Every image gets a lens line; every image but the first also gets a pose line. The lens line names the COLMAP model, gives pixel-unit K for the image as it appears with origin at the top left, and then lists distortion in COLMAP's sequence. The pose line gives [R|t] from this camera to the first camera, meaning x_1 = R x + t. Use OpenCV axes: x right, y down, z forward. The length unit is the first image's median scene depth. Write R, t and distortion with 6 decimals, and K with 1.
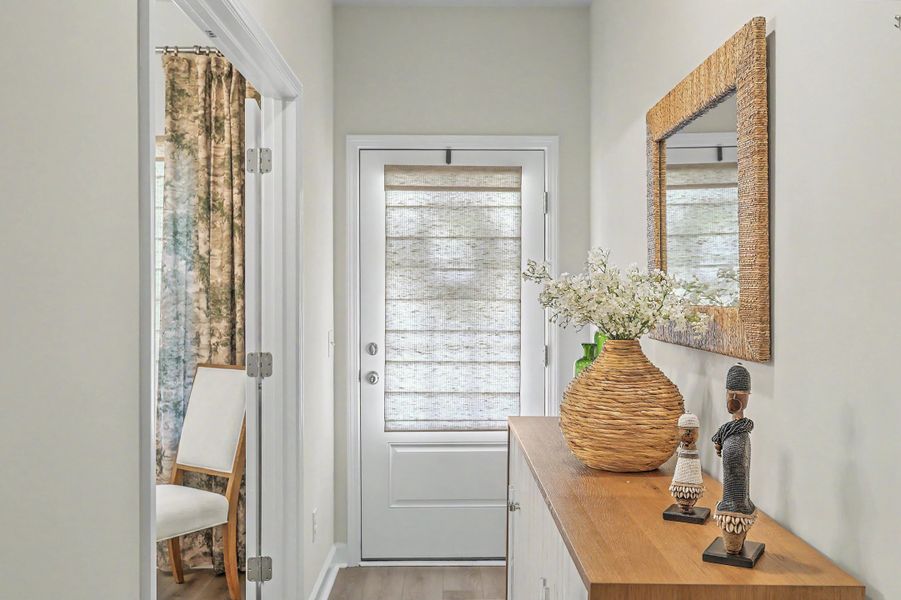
lens RADIAL K [[367.8, 0, 454.4], [0, 367.8, 301.6], [0, 0, 1]] dist [-0.000935, -0.000230]
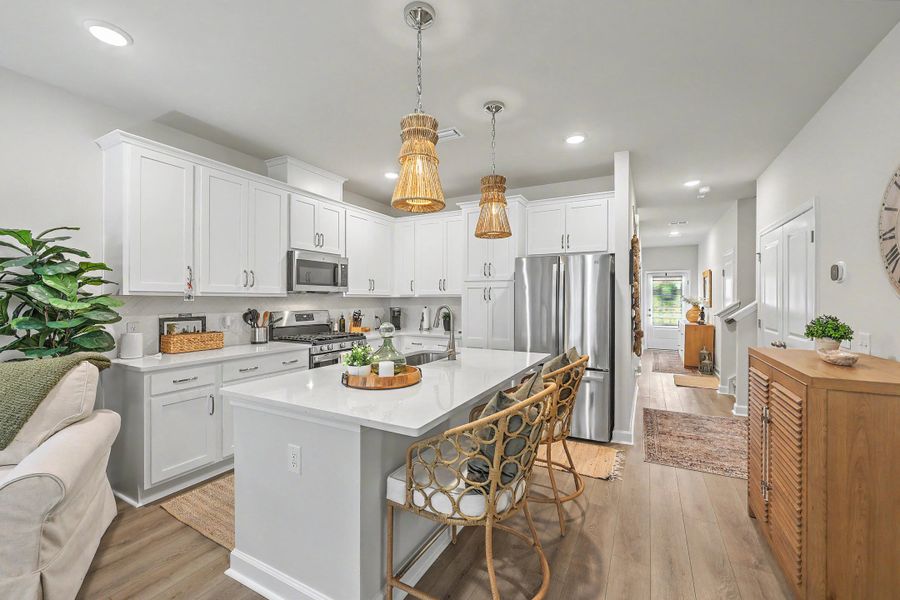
lens RADIAL K [[367.4, 0, 453.9], [0, 367.4, 301.6], [0, 0, 1]] dist [-0.000935, -0.000230]
pose [[0.891634, 0.005000, -0.452729, -0.355570], [-0.004175, 0.999987, 0.002821, 0.008398], [0.452737, -0.000626, 0.891644, -5.153778]]
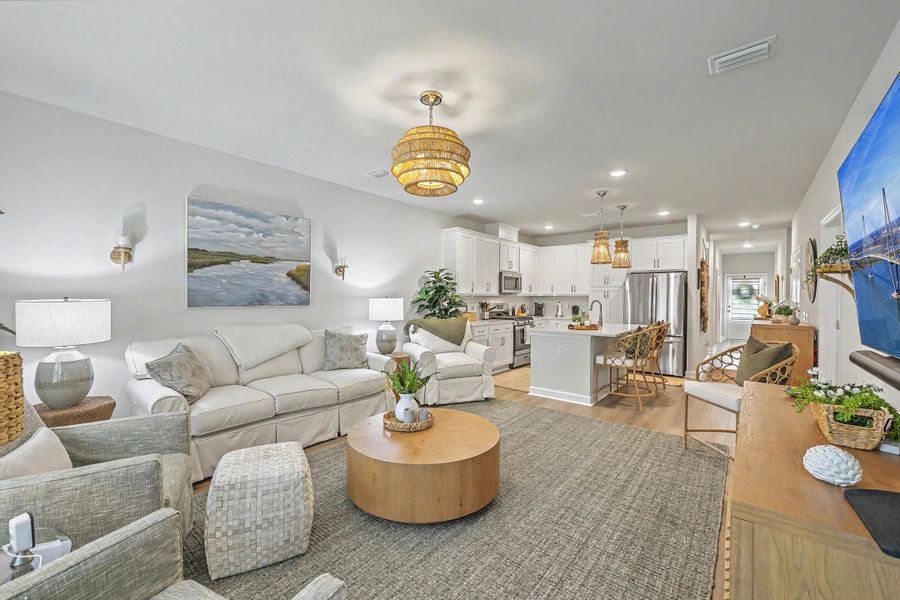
lens RADIAL K [[365.6, 0, 449.3], [0, 365.6, 299.0], [0, 0, 1]] dist [0.000302, -0.000086]
pose [[0.782164, 0.007343, -0.623029, -0.070721], [-0.007650, 0.999968, 0.002181, 0.021726], [0.623025, 0.003061, 0.782196, -7.242351]]
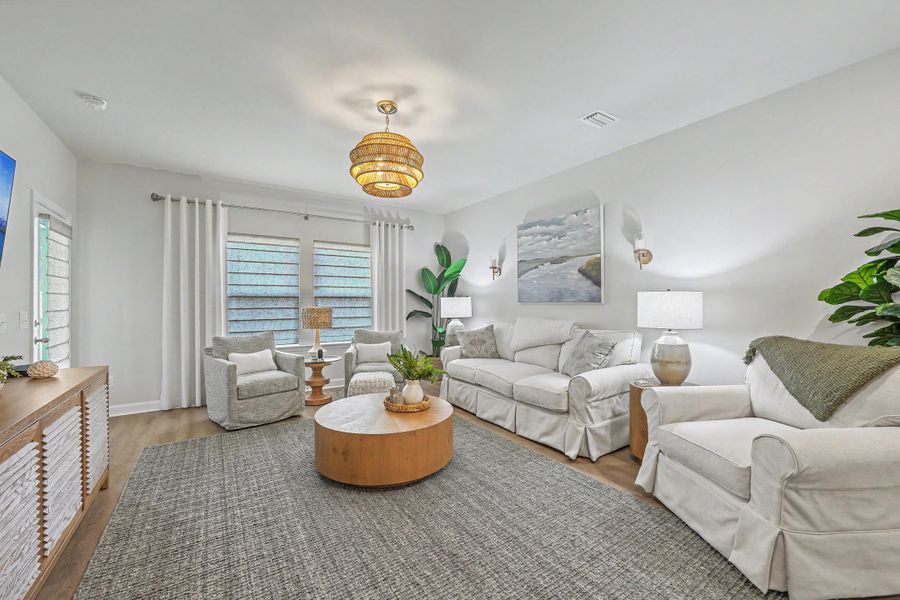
lens RADIAL K [[365.6, 0, 449.3], [0, 365.6, 299.0], [0, 0, 1]] dist [0.000302, -0.000086]
pose [[-0.826843, -0.004188, -0.562417, -0.386400], [-0.002961, 0.999991, -0.003093, 0.065511], [0.562425, -0.000892, -0.826848, -4.555673]]
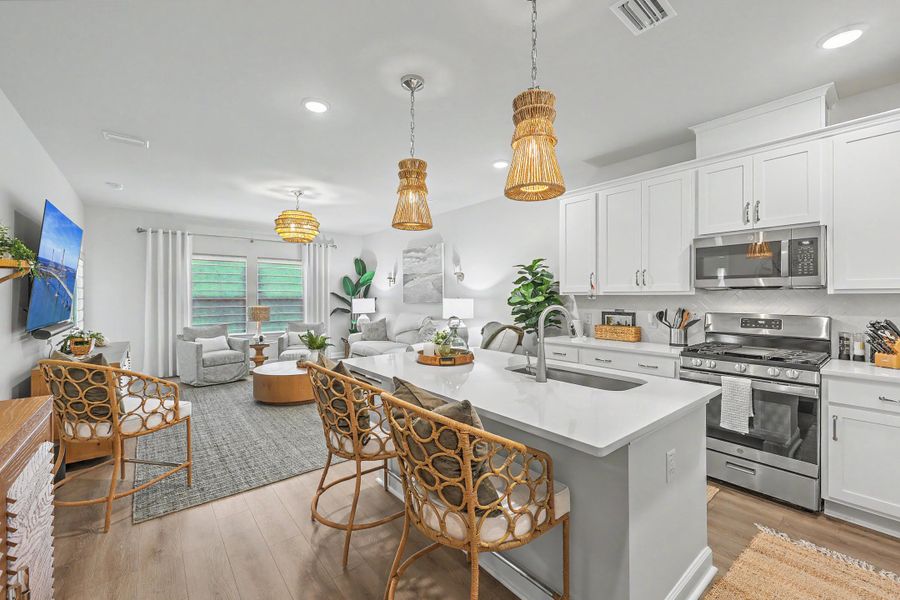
lens RADIAL K [[368.3, 0, 450.8], [0, 368.3, 294.2], [0, 0, 1]] dist [0.000590, -0.000028]
pose [[-0.762529, -0.005101, -0.646934, -0.123503], [-0.003637, 0.999987, -0.003598, -0.001958], [0.646944, -0.000391, -0.762537, -3.070029]]
